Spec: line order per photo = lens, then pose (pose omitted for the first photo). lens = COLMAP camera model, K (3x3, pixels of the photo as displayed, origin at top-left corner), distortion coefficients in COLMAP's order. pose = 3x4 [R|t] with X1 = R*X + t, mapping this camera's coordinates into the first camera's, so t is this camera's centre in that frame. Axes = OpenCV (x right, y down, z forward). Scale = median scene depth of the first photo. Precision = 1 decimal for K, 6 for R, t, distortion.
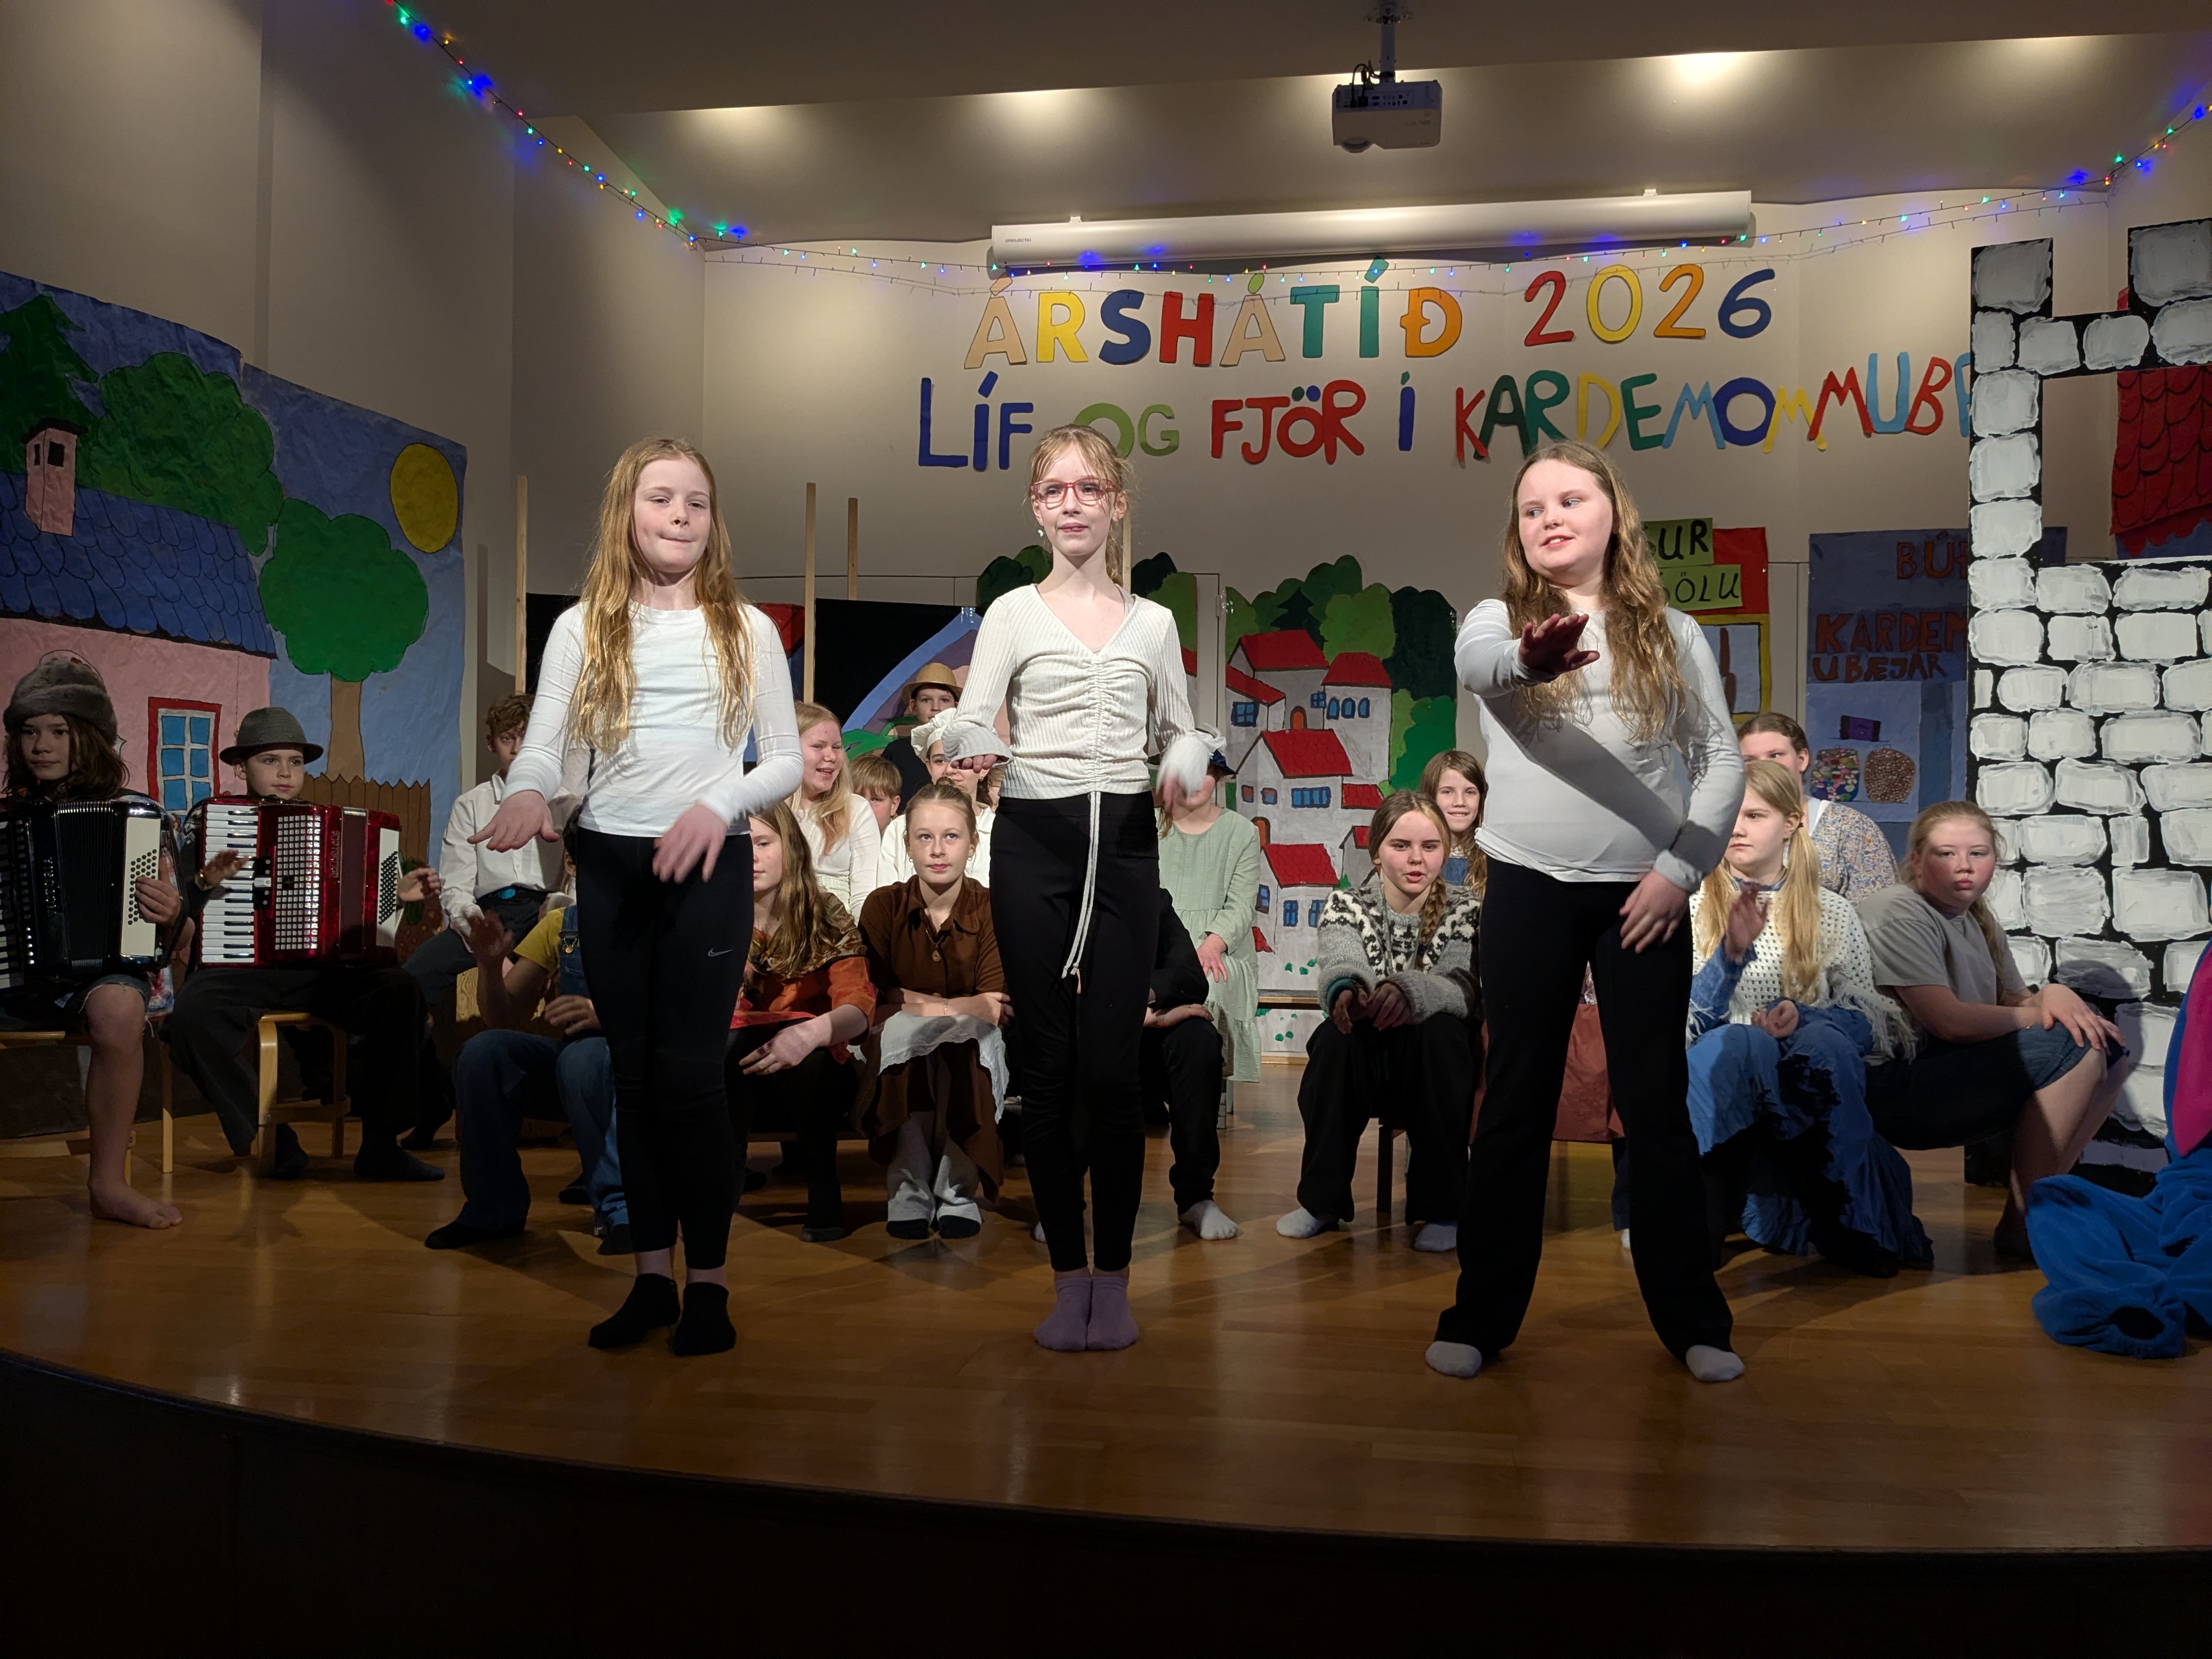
lens RADIAL K [[1749.9, 0, 1130.4], [0, 1749.9, 857.9], [0, 0, 1]] dist [0.045647, -0.078262]
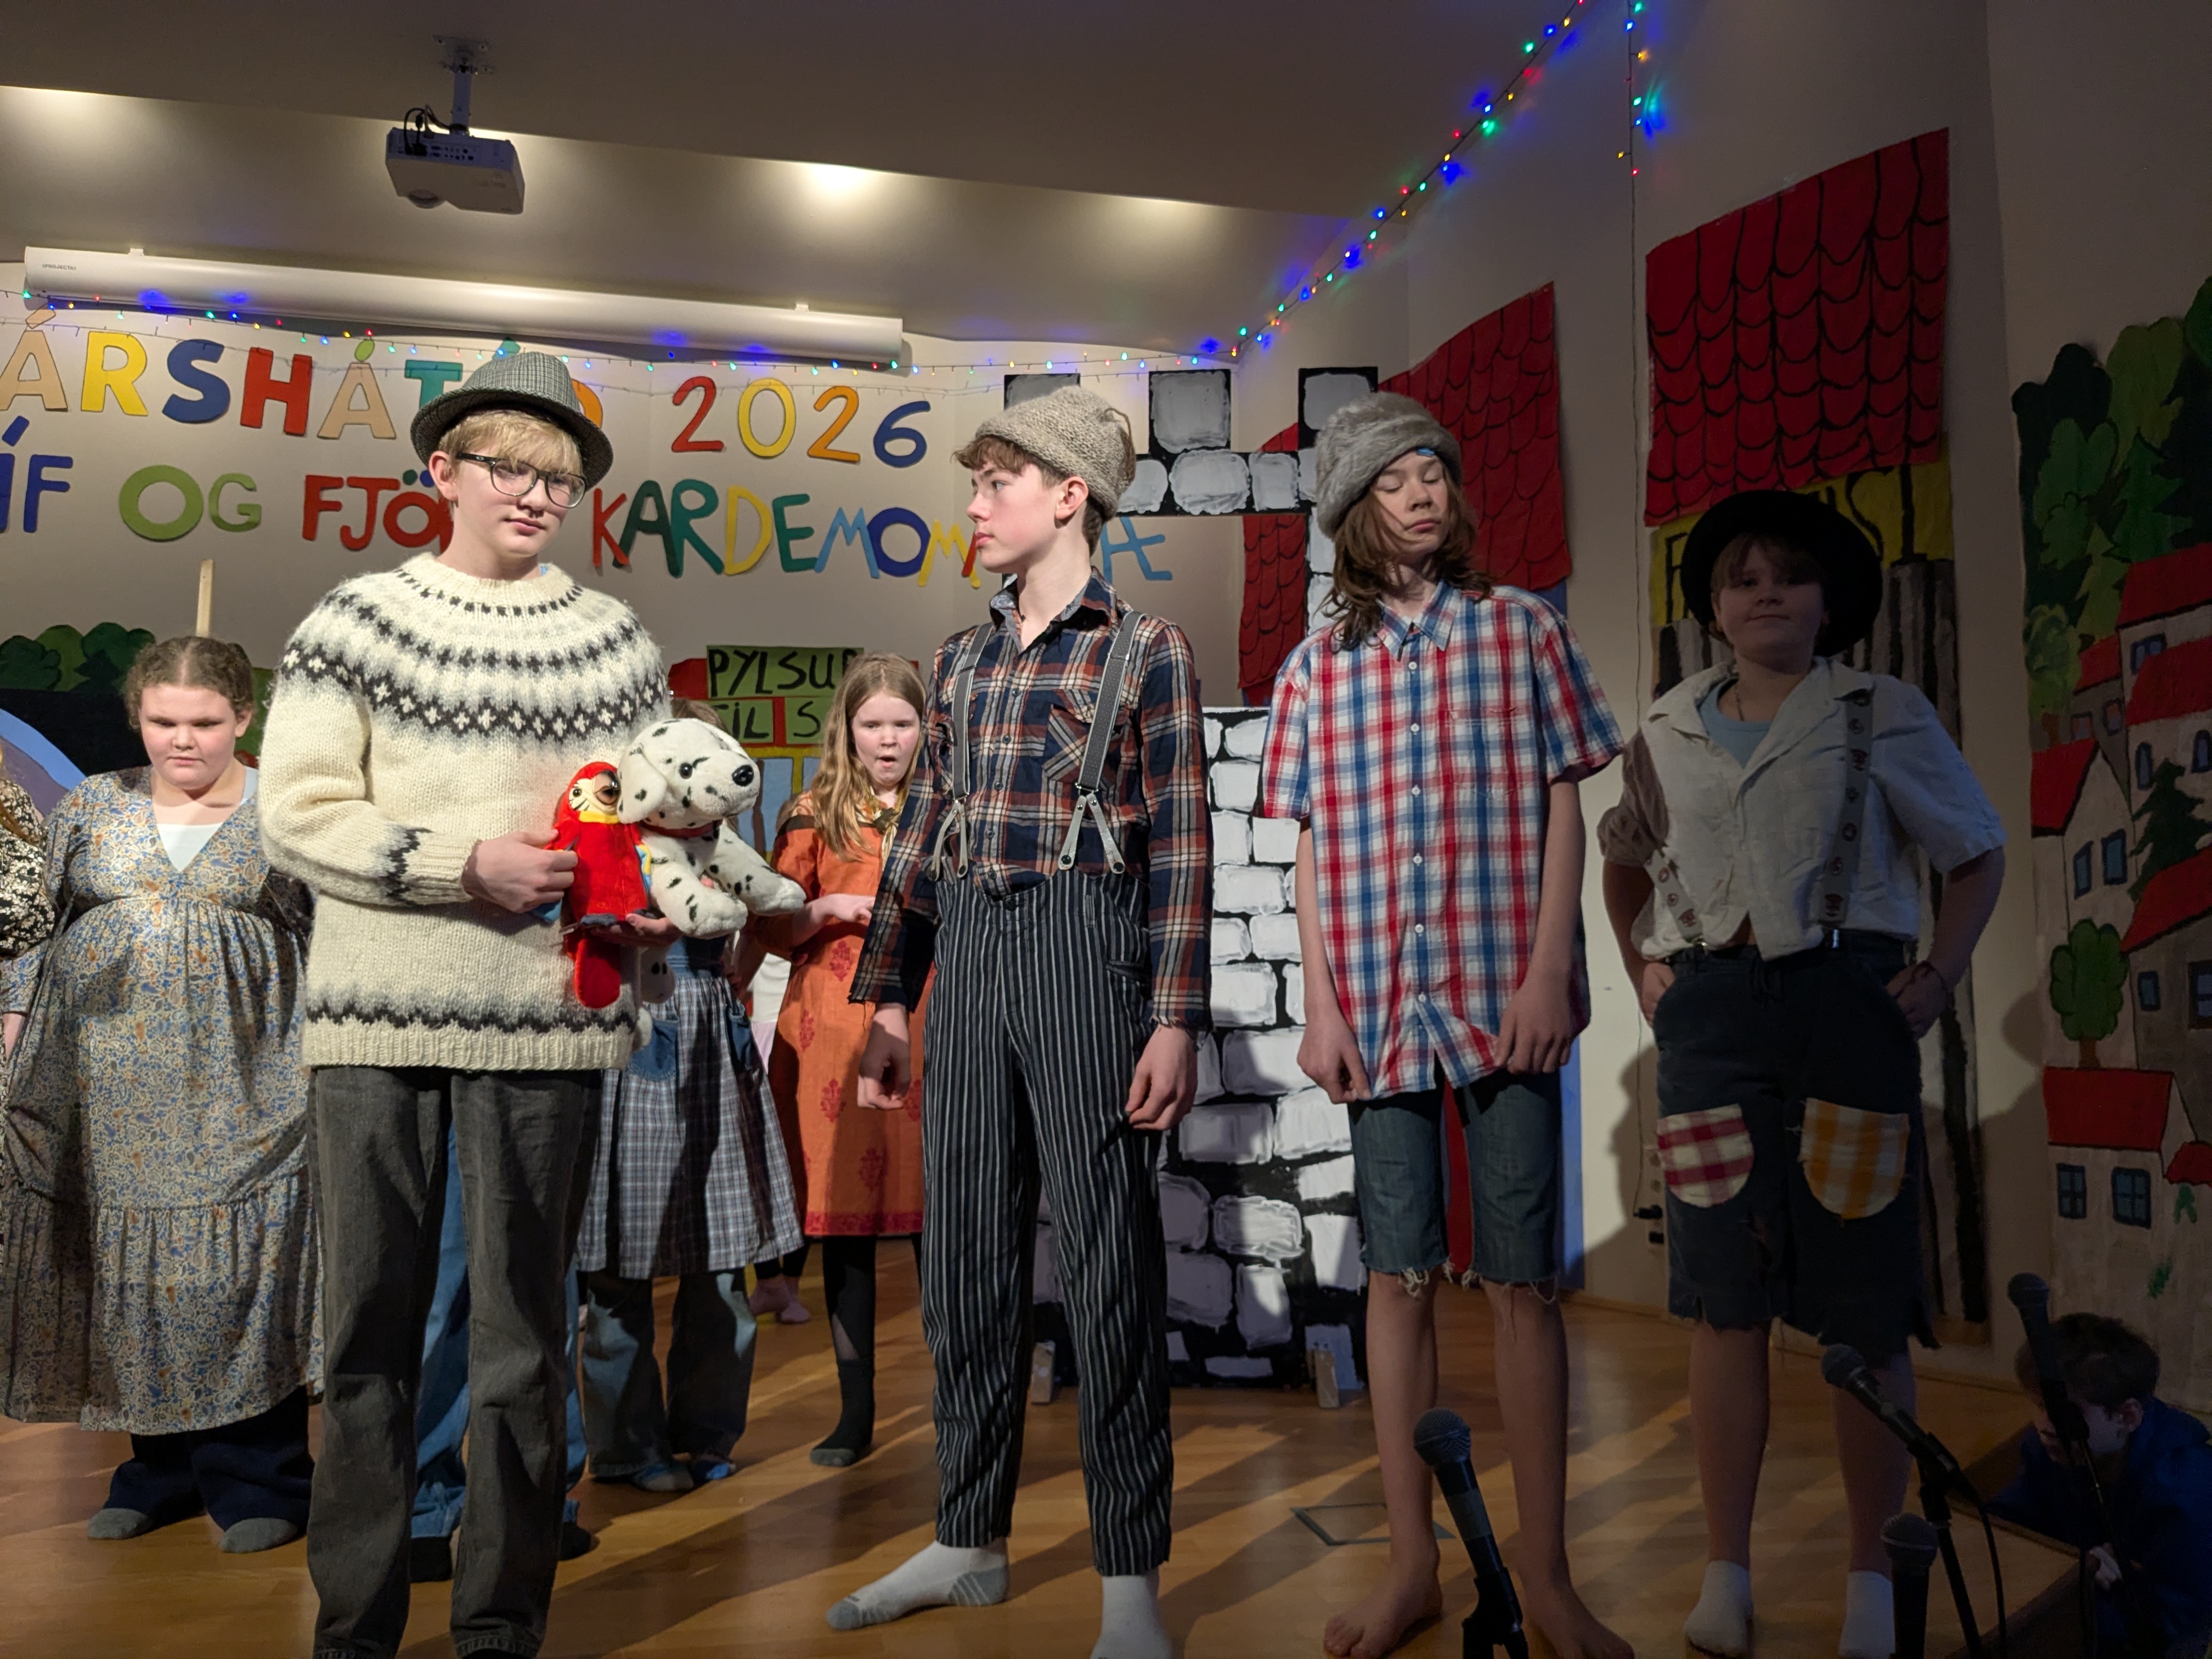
lens RADIAL K [[1749.9, 0, 1118.7], [0, 1749.9, 824.4], [0, 0, 1]] dist [0.045647, -0.078262]
pose [[0.938233, 0.030472, 0.344659, 0.133946], [0.000581, 0.995974, -0.089637, -0.011785], [-0.346003, 0.084301, 0.934439, 0.068406]]
